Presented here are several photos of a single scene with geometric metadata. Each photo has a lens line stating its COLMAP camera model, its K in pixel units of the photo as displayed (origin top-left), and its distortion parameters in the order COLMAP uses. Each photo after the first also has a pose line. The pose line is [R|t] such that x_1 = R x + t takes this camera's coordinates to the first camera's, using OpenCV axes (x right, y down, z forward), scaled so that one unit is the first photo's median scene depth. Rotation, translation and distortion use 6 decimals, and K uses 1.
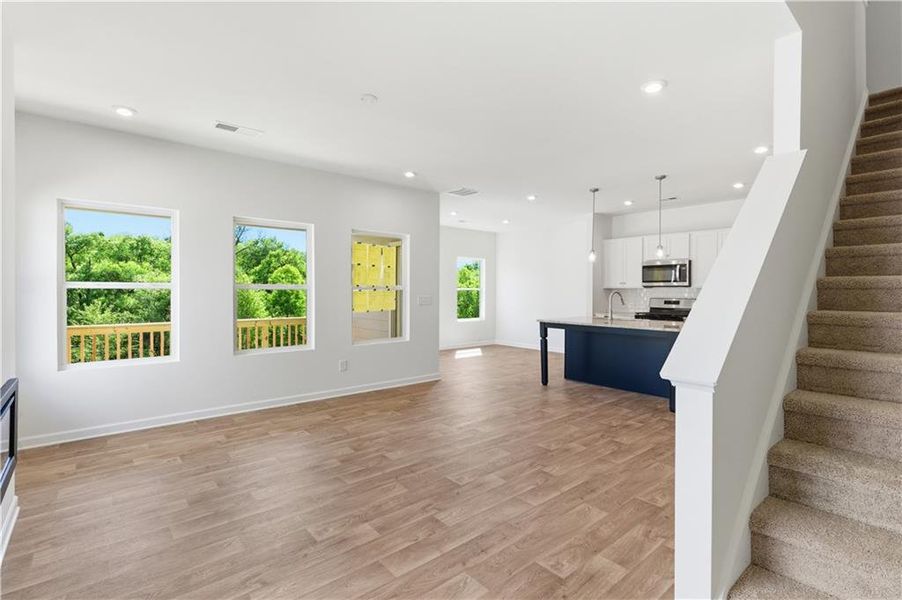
lens RADIAL K [[428.6, 0, 451.0], [0, 428.6, 300.0], [0, 0, 1]] dist [0.017094, 0.000282]
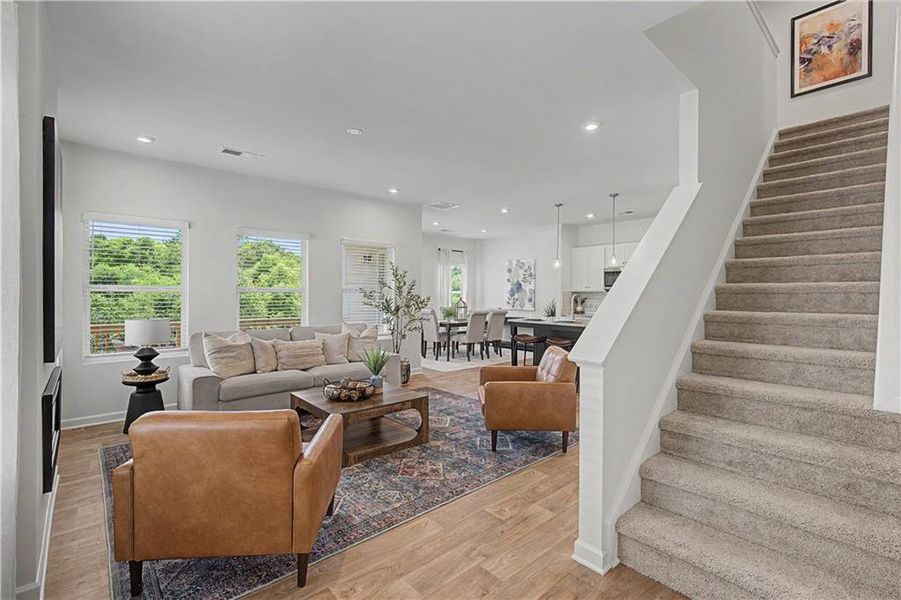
lens RADIAL K [[409.7, 0, 450.5], [0, 409.7, 300.0], [0, 0, 1]] dist [0.012857, 0.000425]
pose [[0.999707, 0.001479, 0.024154, 0.038860], [-0.001364, 0.999988, -0.004789, -0.000123], [-0.024161, 0.004754, 0.999697, -0.116488]]
